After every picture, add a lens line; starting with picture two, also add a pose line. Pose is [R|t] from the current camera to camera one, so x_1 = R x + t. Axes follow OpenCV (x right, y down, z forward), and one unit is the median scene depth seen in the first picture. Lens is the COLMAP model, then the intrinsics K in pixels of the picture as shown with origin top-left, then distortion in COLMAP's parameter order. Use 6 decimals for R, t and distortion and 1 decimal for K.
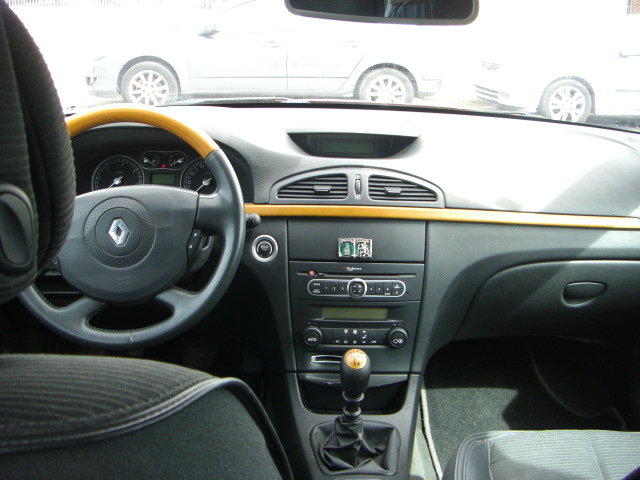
lens RADIAL K [[717.1, 0, 319.7], [0, 717.1, 241.0], [0, 0, 1]] dist [-0.150682, 0.000000]
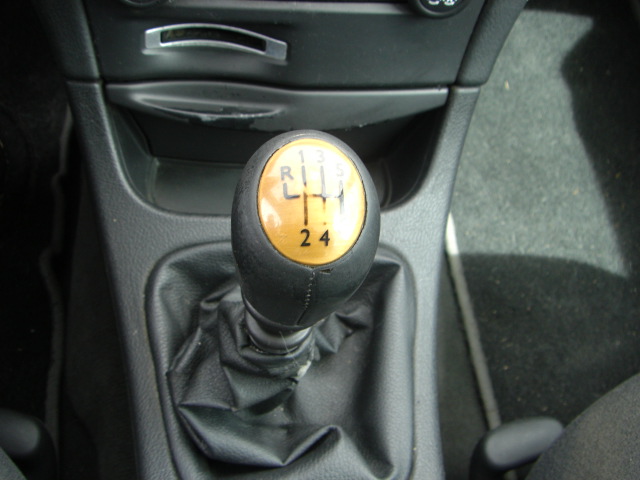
lens RADIAL K [[717.1, 0, 320.0], [0, 717.1, 238.5], [0, 0, 1]] dist [-0.150682, 0.000000]
pose [[0.992612, -0.007450, 0.121106, 0.025086], [-0.070614, 0.776205, 0.626513, 0.041185], [-0.098671, -0.630436, 0.769944, 0.724767]]
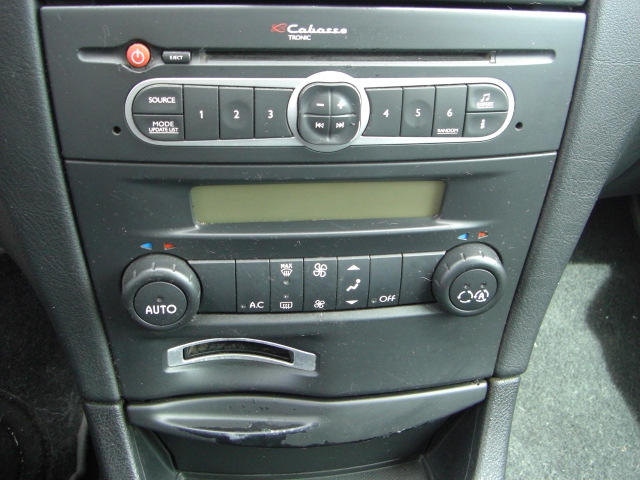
lens RADIAL K [[717.1, 0, 317.5], [0, 717.1, 221.6], [0, 0, 1]] dist [-0.150682, 0.000000]
pose [[0.993516, -0.042140, 0.105595, 0.020746], [0.006941, 0.949522, 0.313625, 0.024641], [-0.113481, -0.310858, 0.943657, 0.753200]]
